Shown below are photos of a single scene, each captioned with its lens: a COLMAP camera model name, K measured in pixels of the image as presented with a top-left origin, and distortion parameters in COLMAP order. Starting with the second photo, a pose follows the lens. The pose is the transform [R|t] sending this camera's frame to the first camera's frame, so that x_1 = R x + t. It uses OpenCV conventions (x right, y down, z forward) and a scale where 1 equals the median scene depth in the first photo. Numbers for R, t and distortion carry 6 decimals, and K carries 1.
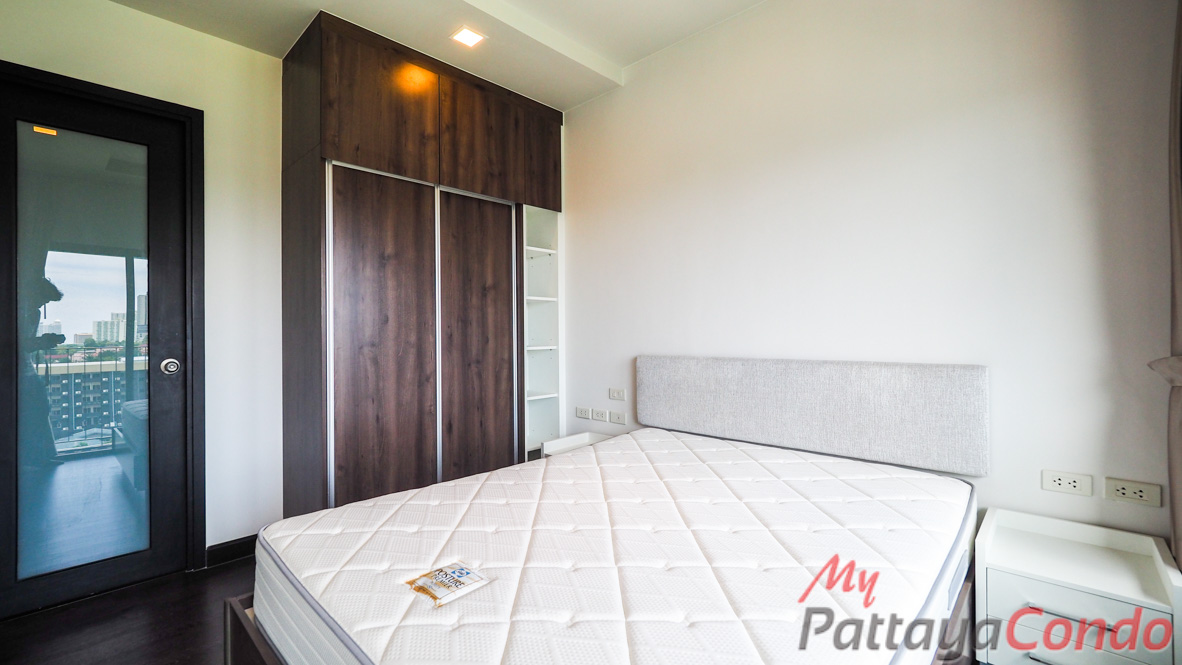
lens RADIAL K [[501.6, 0, 578.2], [0, 501.6, 330.6], [0, 0, 1]] dist [-0.003653, -0.000317]
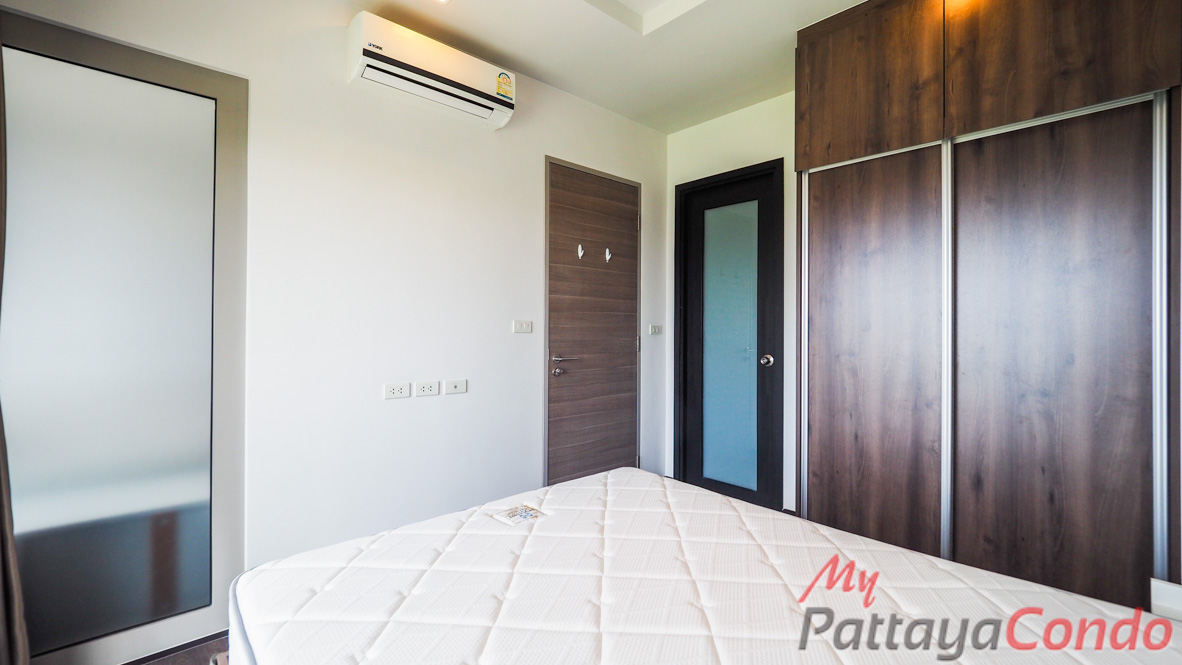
lens RADIAL K [[505.0, 0, 580.6], [0, 505.0, 326.1], [0, 0, 1]] dist [-0.006261, 0.000850]
pose [[-0.070393, 0.003857, -0.997512, 0.510062], [-0.004727, 0.999980, 0.004200, -0.021805], [0.997508, 0.005011, -0.070373, 0.553059]]
